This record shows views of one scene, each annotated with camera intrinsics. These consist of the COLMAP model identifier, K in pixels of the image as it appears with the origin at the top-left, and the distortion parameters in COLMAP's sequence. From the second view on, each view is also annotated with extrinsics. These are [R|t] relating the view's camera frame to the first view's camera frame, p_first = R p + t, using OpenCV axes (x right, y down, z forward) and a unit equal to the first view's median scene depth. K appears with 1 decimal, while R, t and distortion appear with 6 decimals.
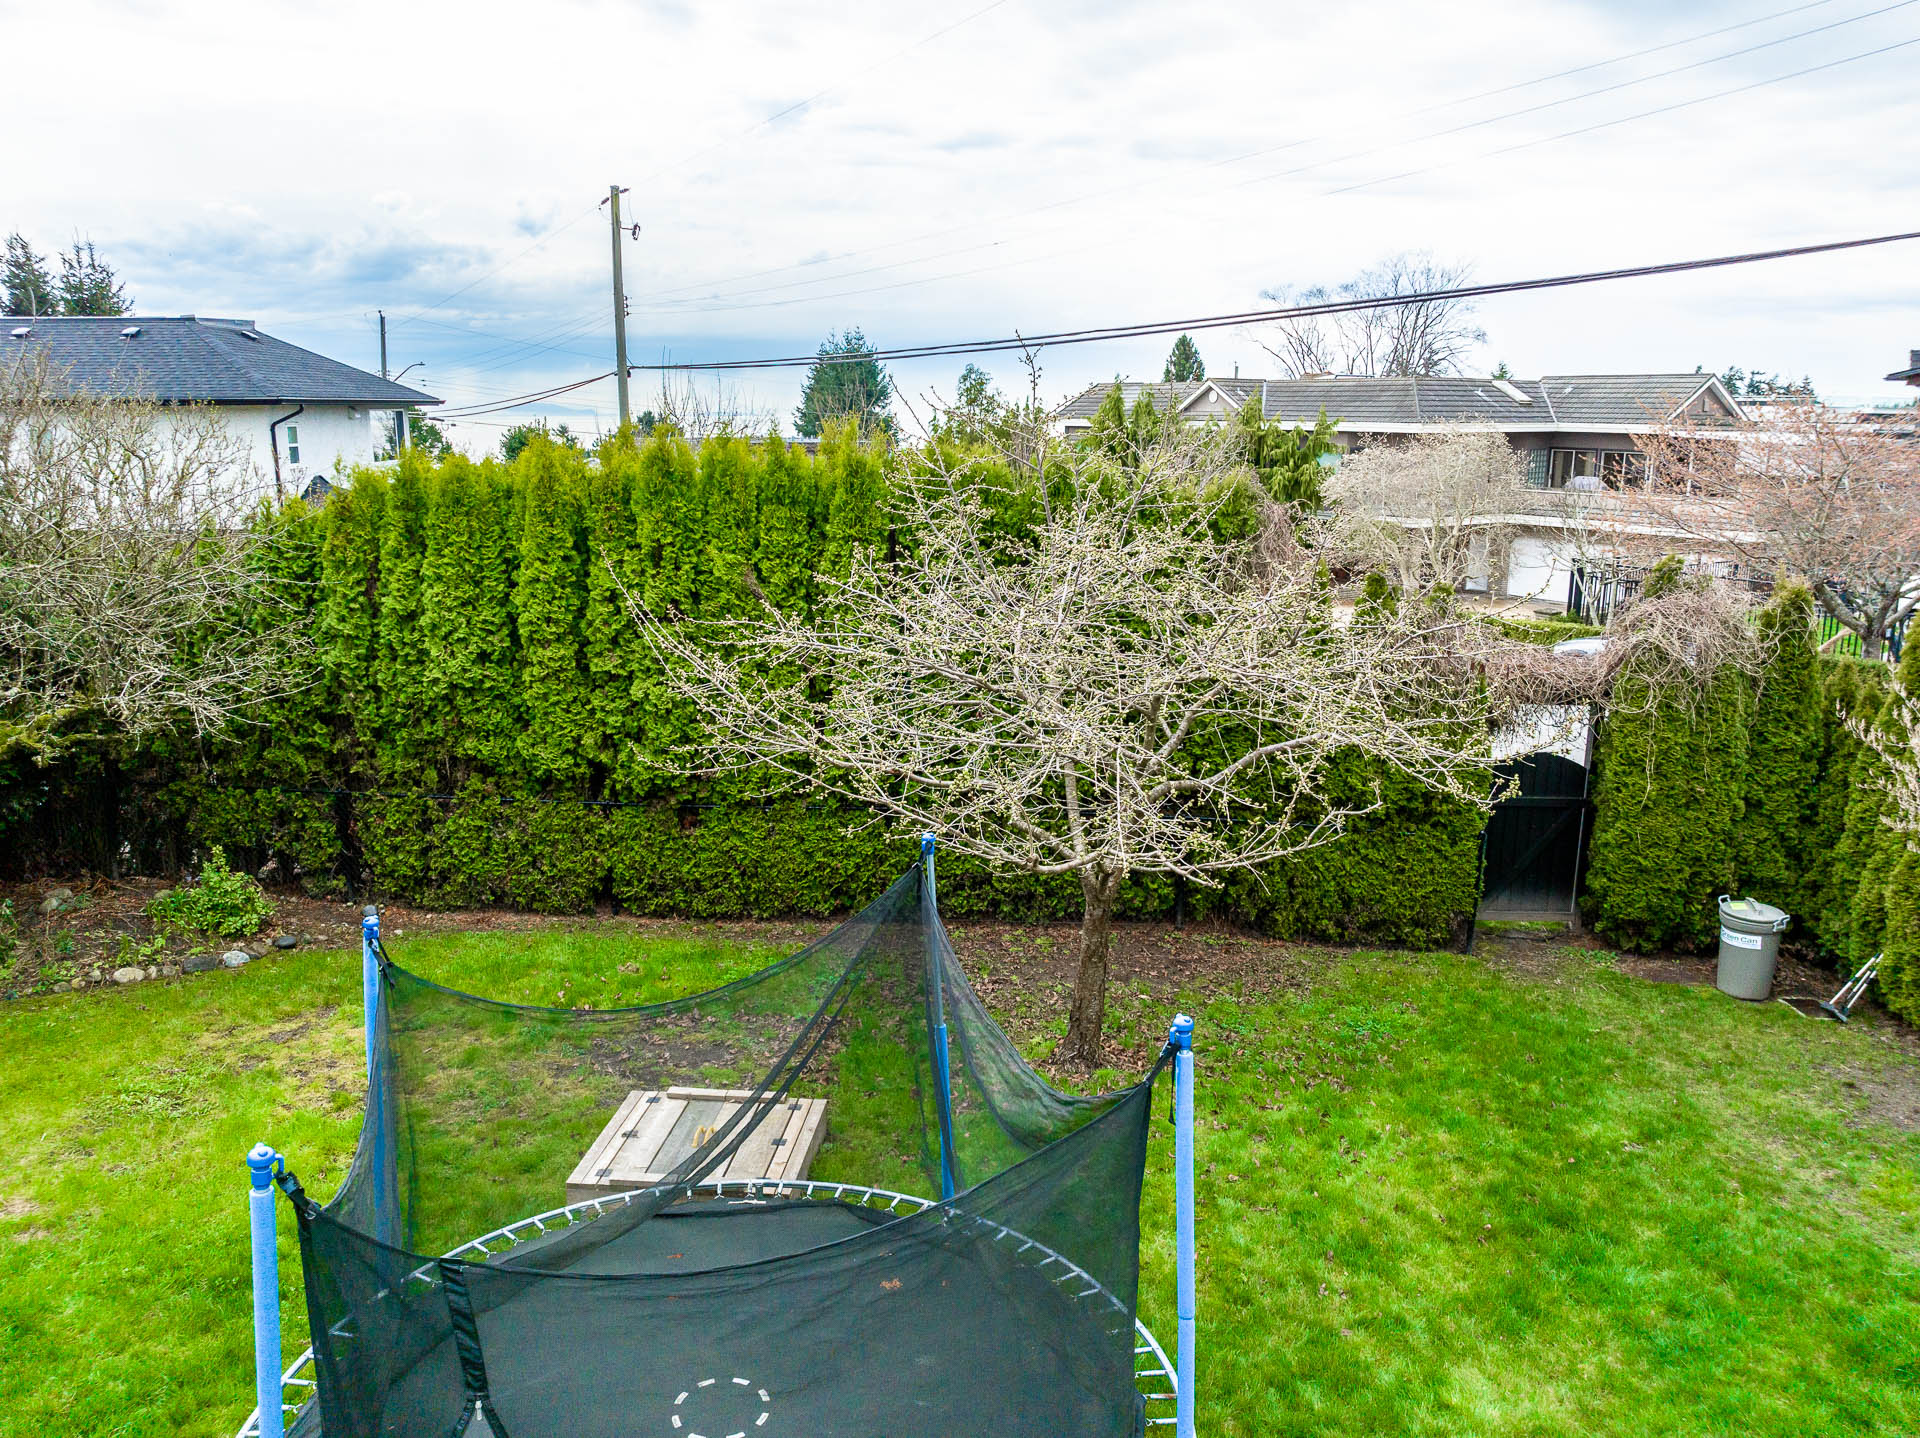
lens RADIAL K [[1352.3, 0, 961.6], [0, 1352.3, 721.2], [0, 0, 1]] dist [-0.043584, 0.010569]
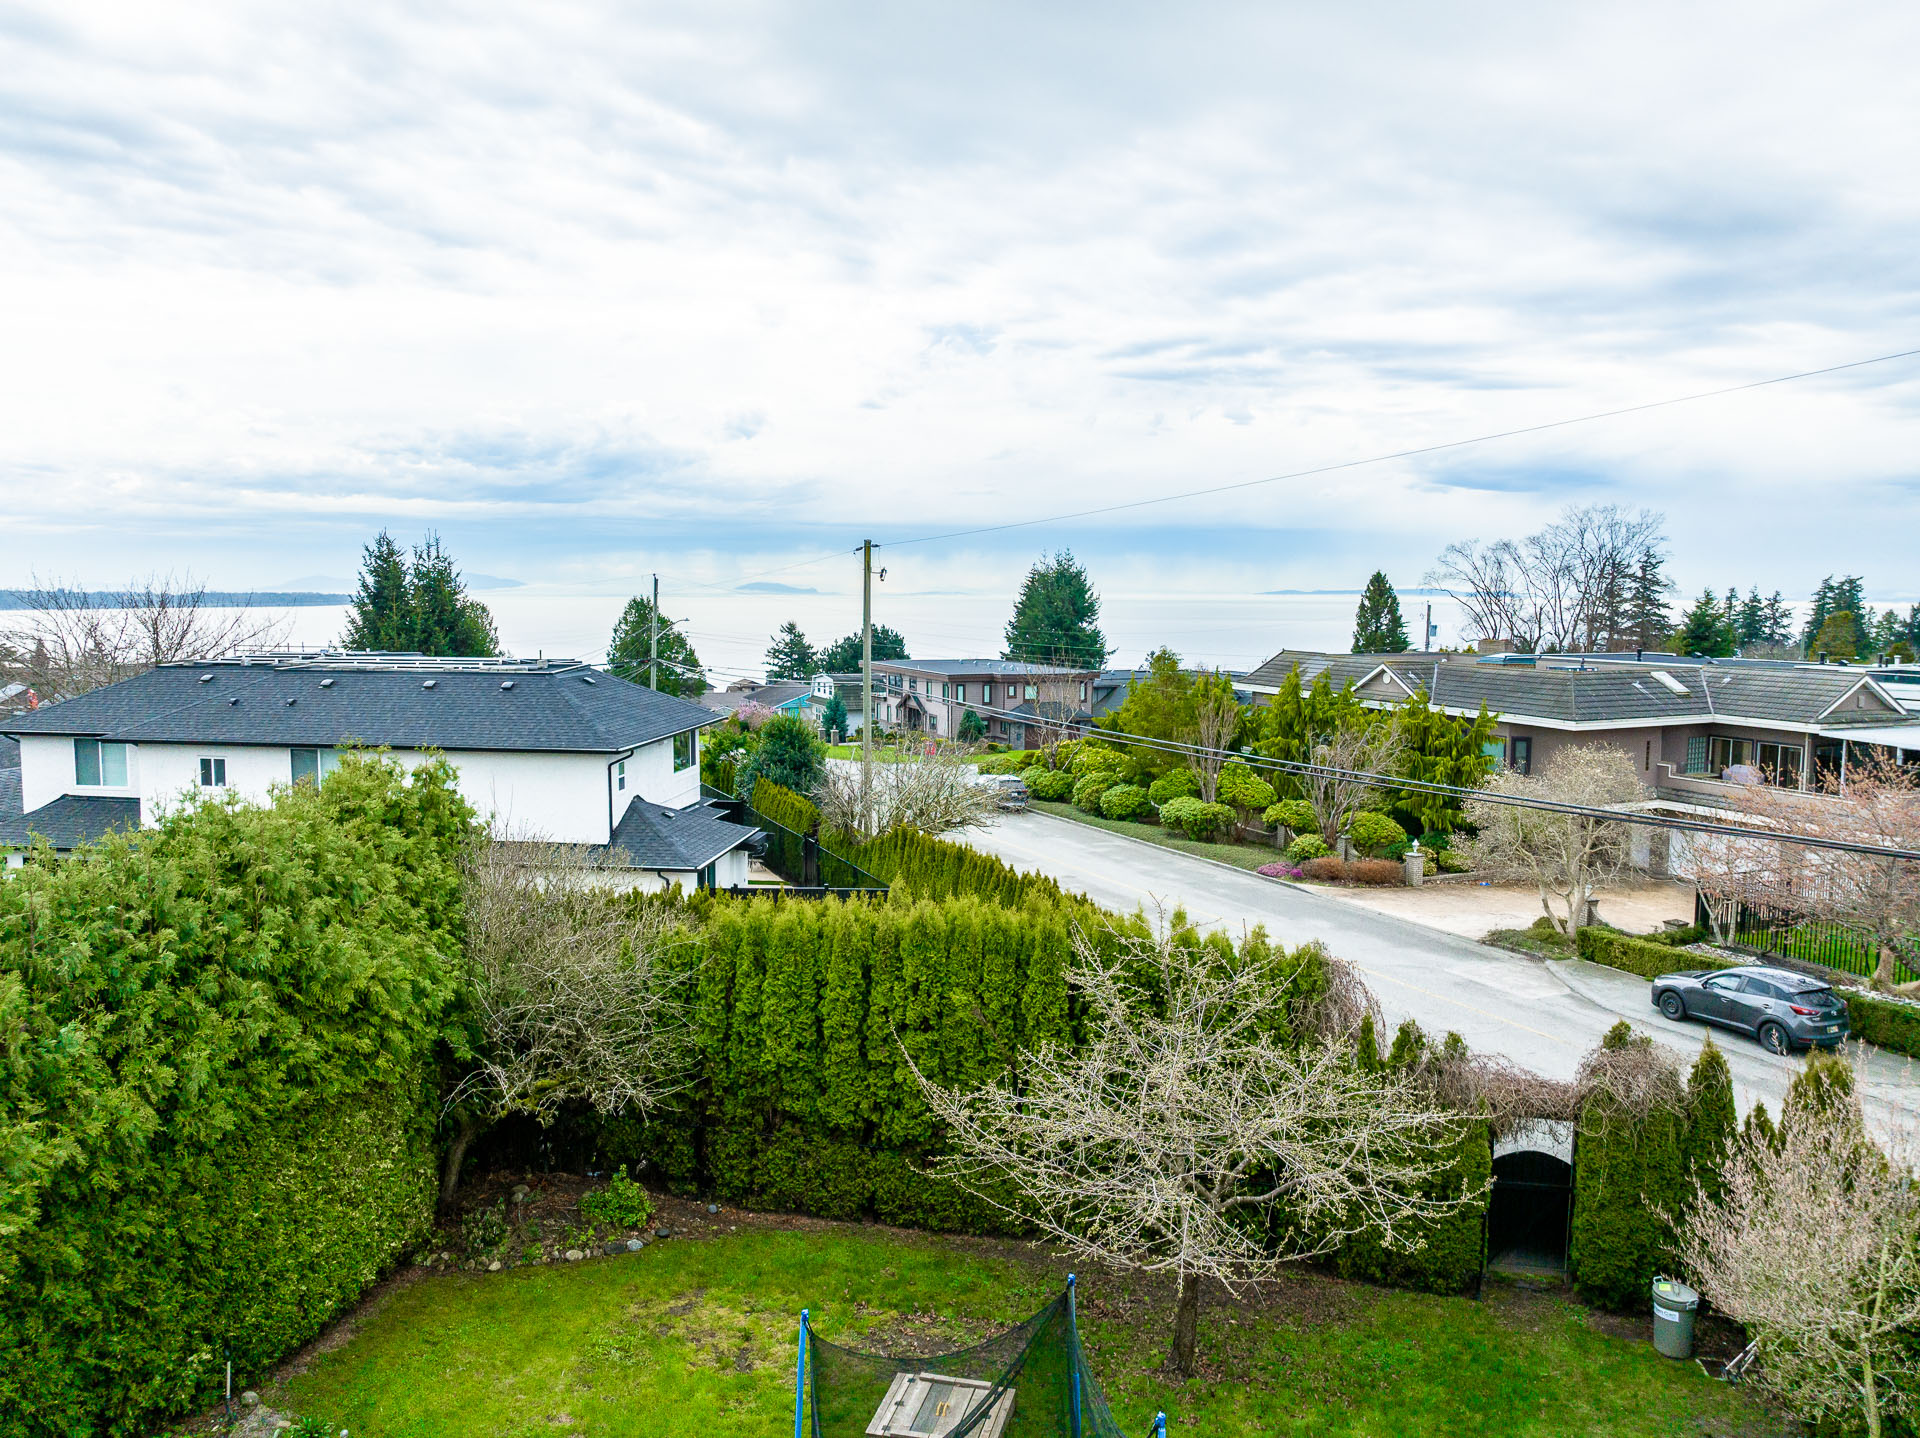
lens RADIAL K [[1352.3, 0, 960.1], [0, 1352.3, 718.2], [0, 0, 1]] dist [-0.043584, 0.010569]
pose [[0.988110, 0.016696, -0.152839, 0.048873], [-0.036782, 0.990890, -0.129553, -0.224727], [0.149284, 0.133634, 0.979723, -0.510414]]
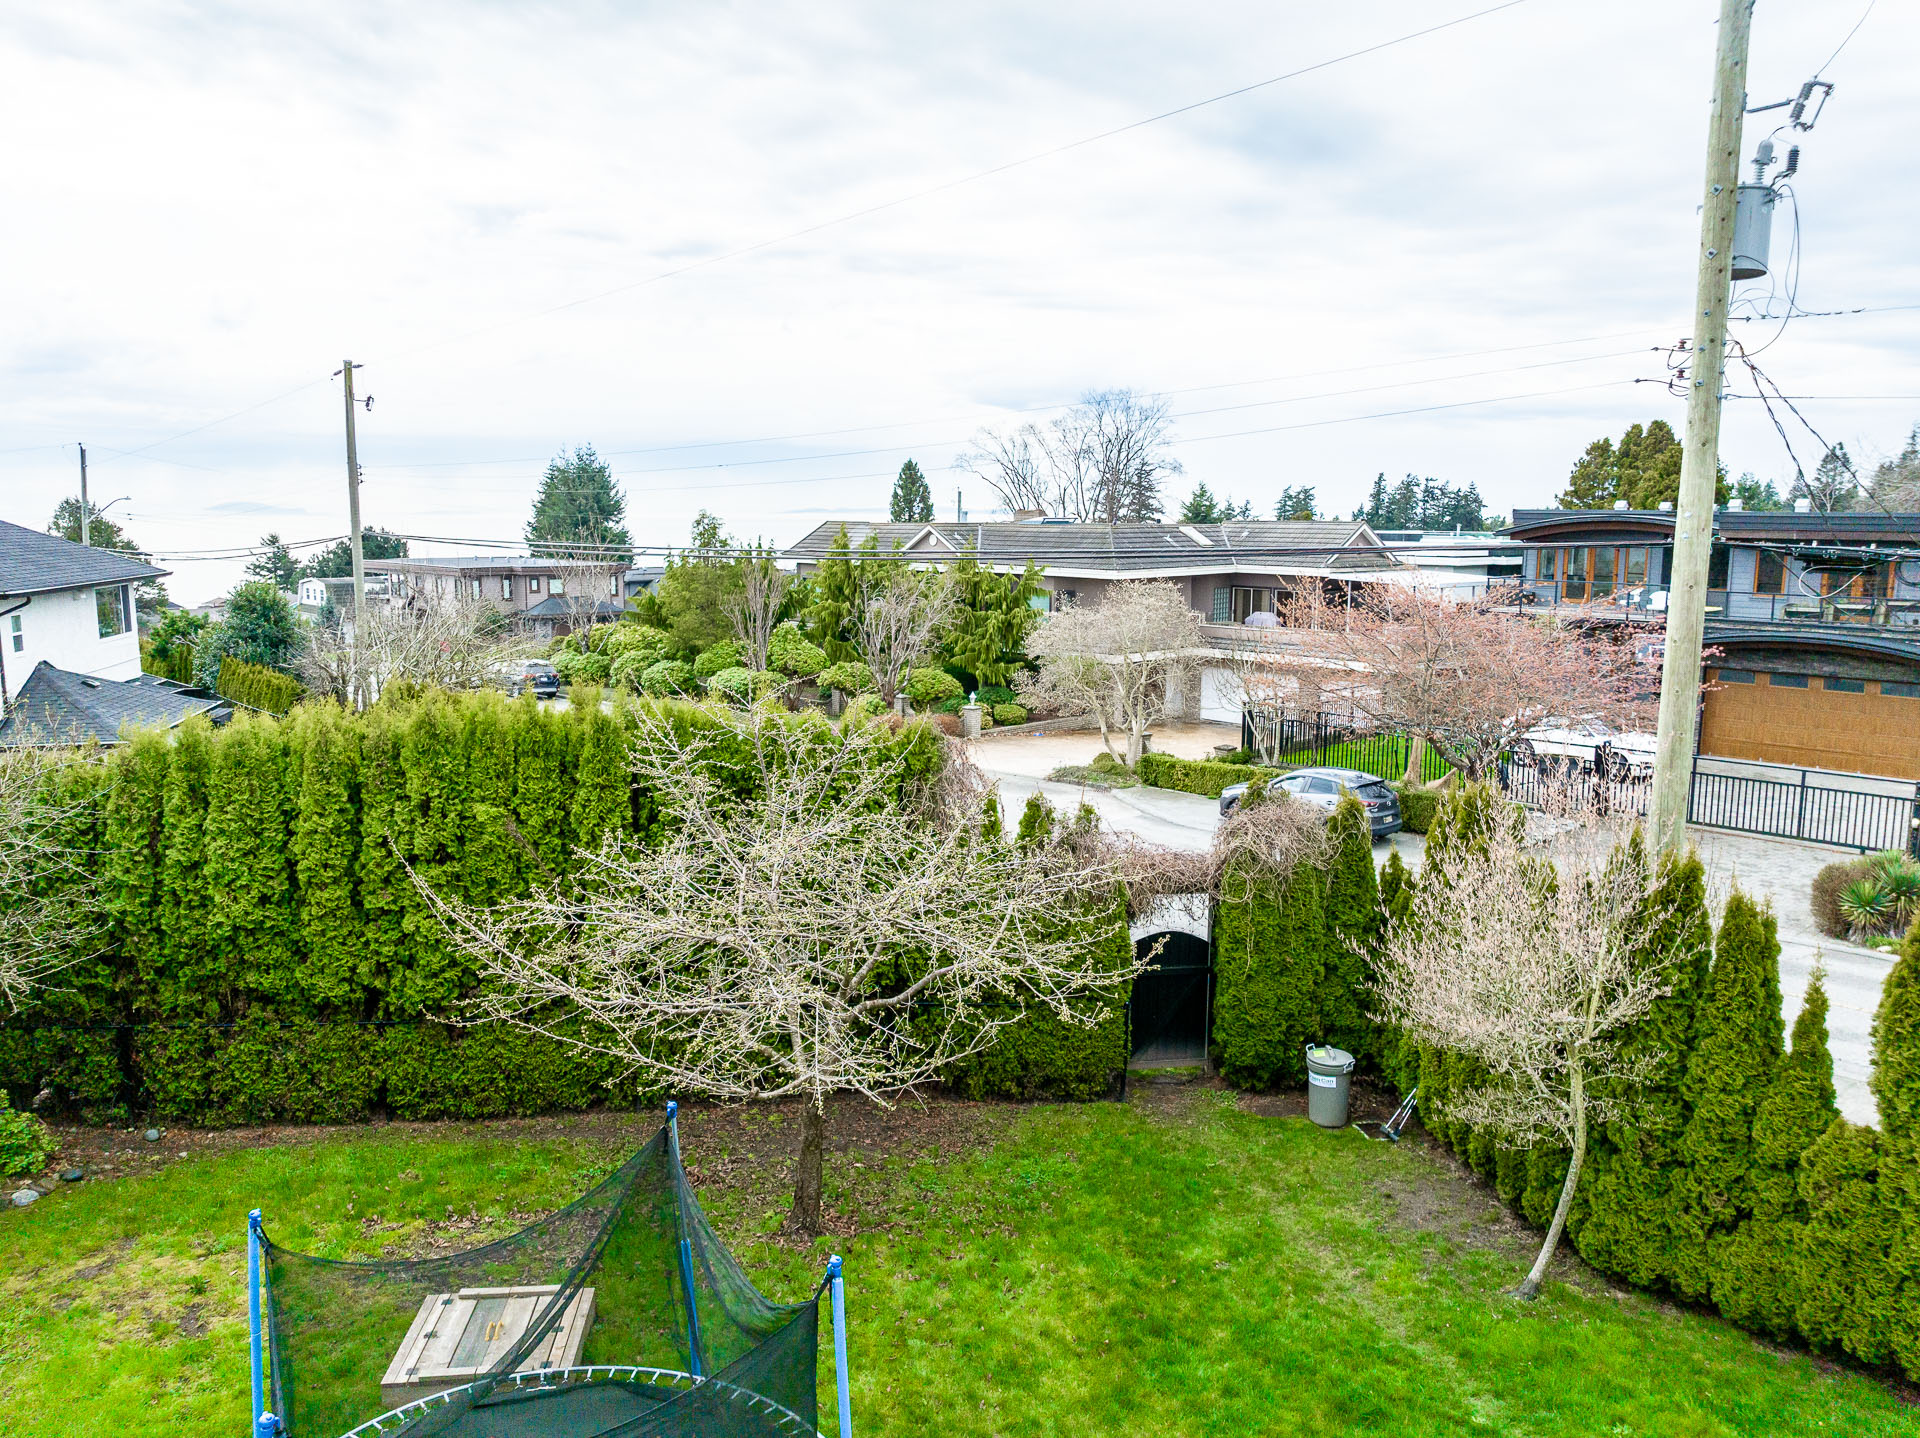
lens RADIAL K [[1352.3, 0, 961.4], [0, 1352.3, 721.5], [0, 0, 1]] dist [-0.043584, 0.010569]
pose [[0.981706, -0.027963, 0.188338, 0.008778], [0.041235, 0.996906, -0.066920, -0.097956], [-0.185884, 0.073462, 0.979822, -0.209011]]
